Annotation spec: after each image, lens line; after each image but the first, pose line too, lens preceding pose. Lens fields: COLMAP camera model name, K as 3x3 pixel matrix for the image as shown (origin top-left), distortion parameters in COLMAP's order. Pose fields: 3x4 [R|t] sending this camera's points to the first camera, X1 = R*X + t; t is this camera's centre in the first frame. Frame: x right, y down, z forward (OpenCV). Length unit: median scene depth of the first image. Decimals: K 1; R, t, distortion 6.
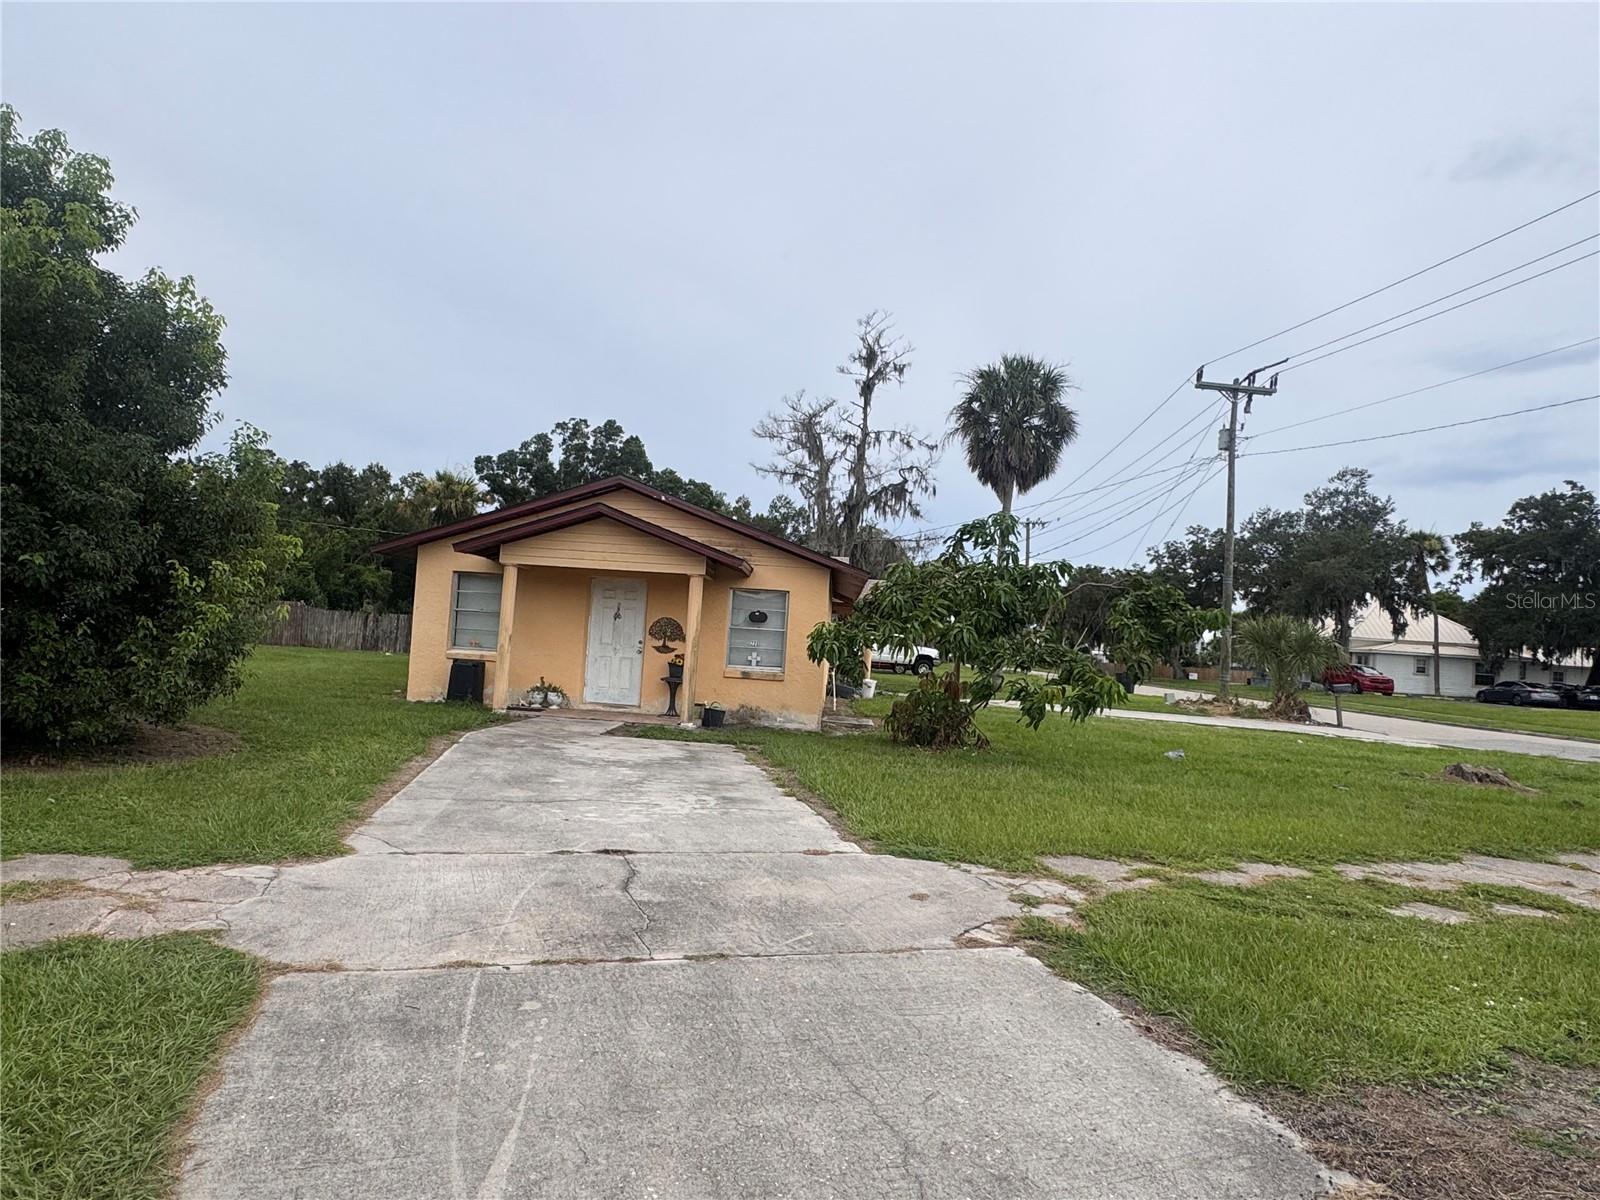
lens RADIAL K [[977.6, 0, 750.8], [0, 977.6, 597.4], [0, 0, 1]] dist [0.000465, -0.001002]
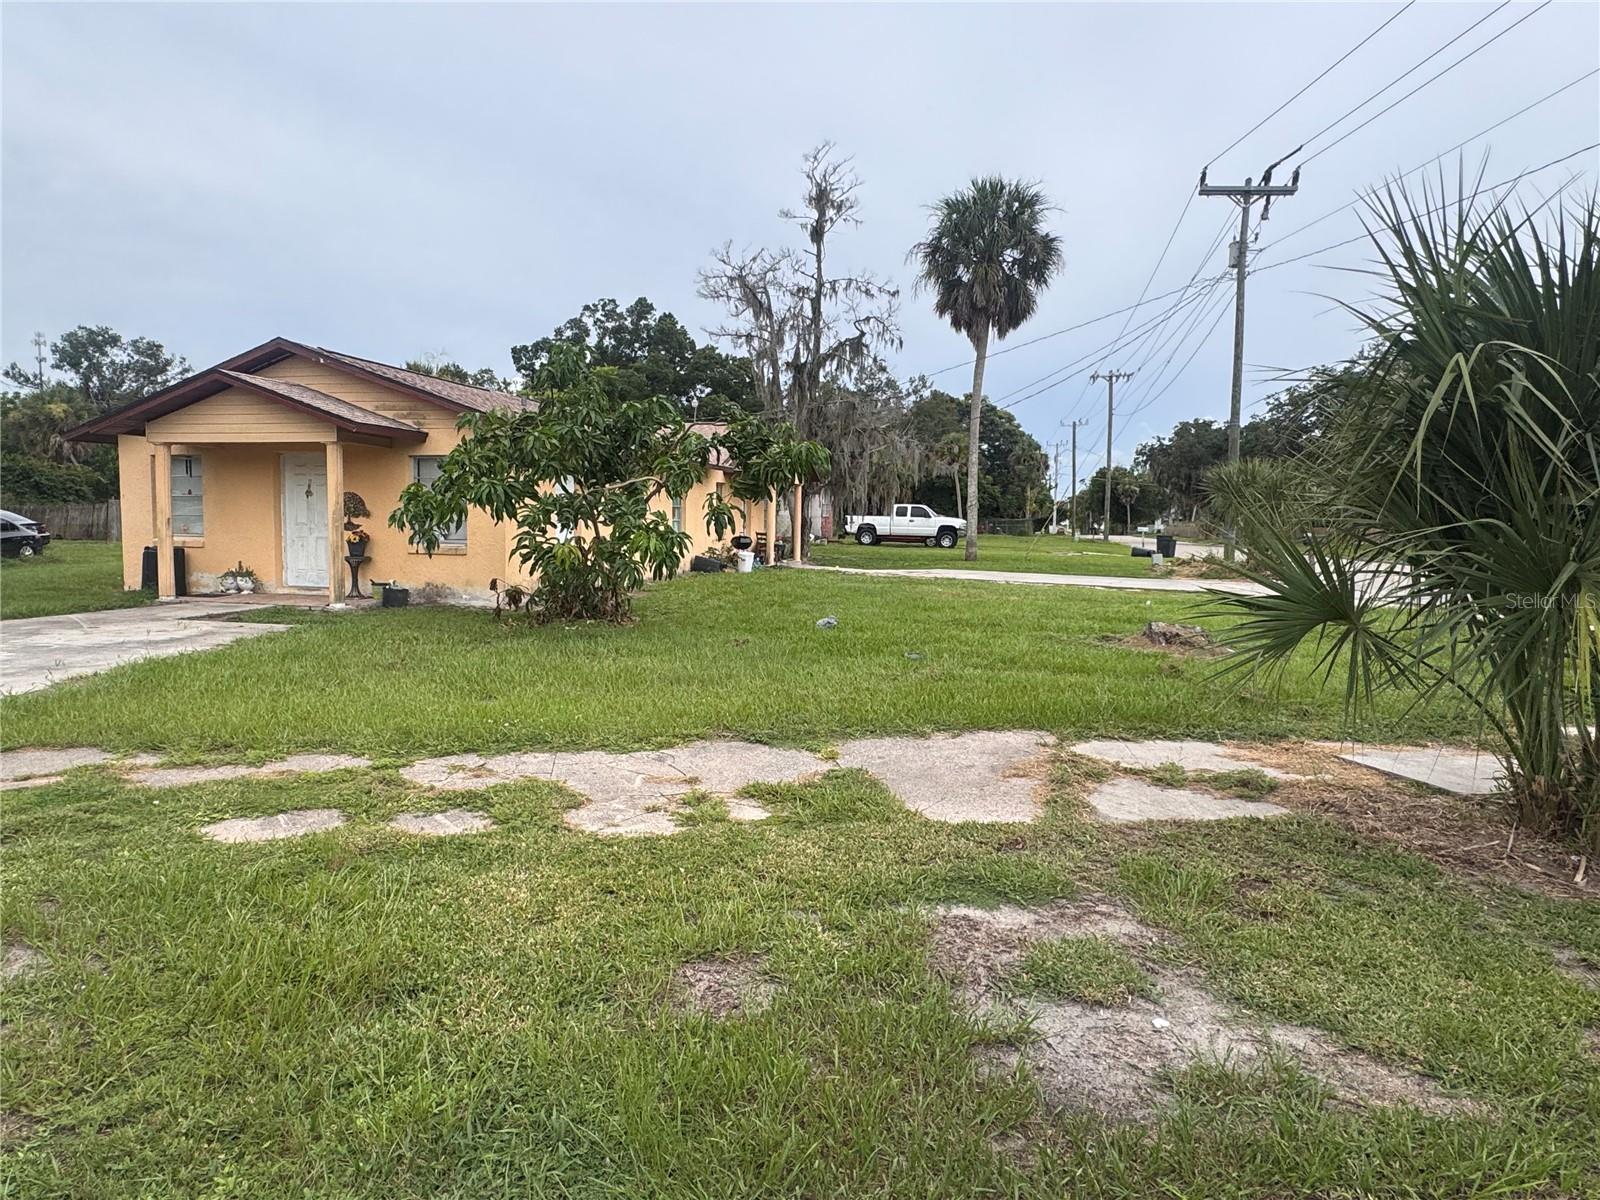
lens RADIAL K [[977.6, 0, 750.8], [0, 977.6, 597.4], [0, 0, 1]] dist [0.000465, -0.001002]
pose [[0.985672, -0.034388, -0.165128, 0.194343], [0.053522, 0.992168, 0.112861, 0.015684], [0.159954, -0.120082, 0.979793, 0.061973]]
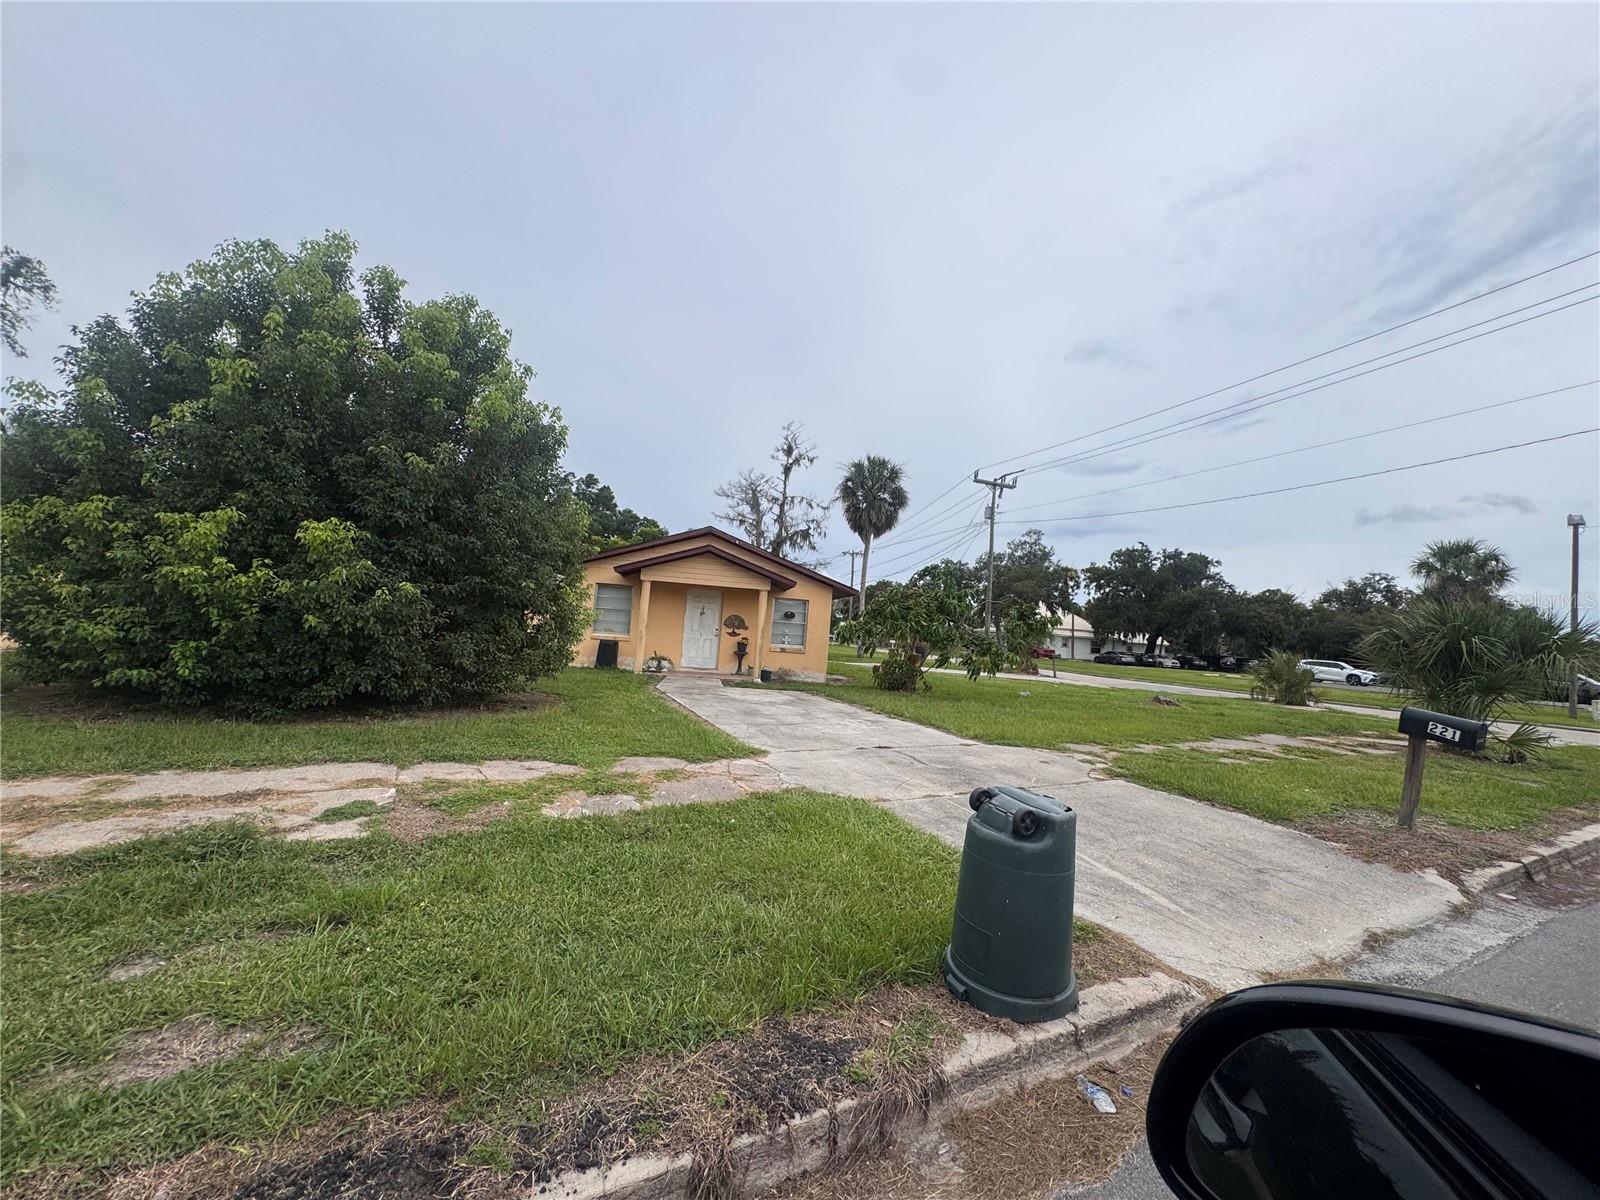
lens RADIAL K [[641.5, 0, 800.0], [0, 641.5, 600.0], [0, 0, 1]] dist [-0.002035, 0.000248]
pose [[0.971756, 0.019435, 0.235185, -0.103360], [-0.021343, 0.999757, 0.005574, -0.005494], [-0.235020, -0.010436, 0.971935, -0.030962]]
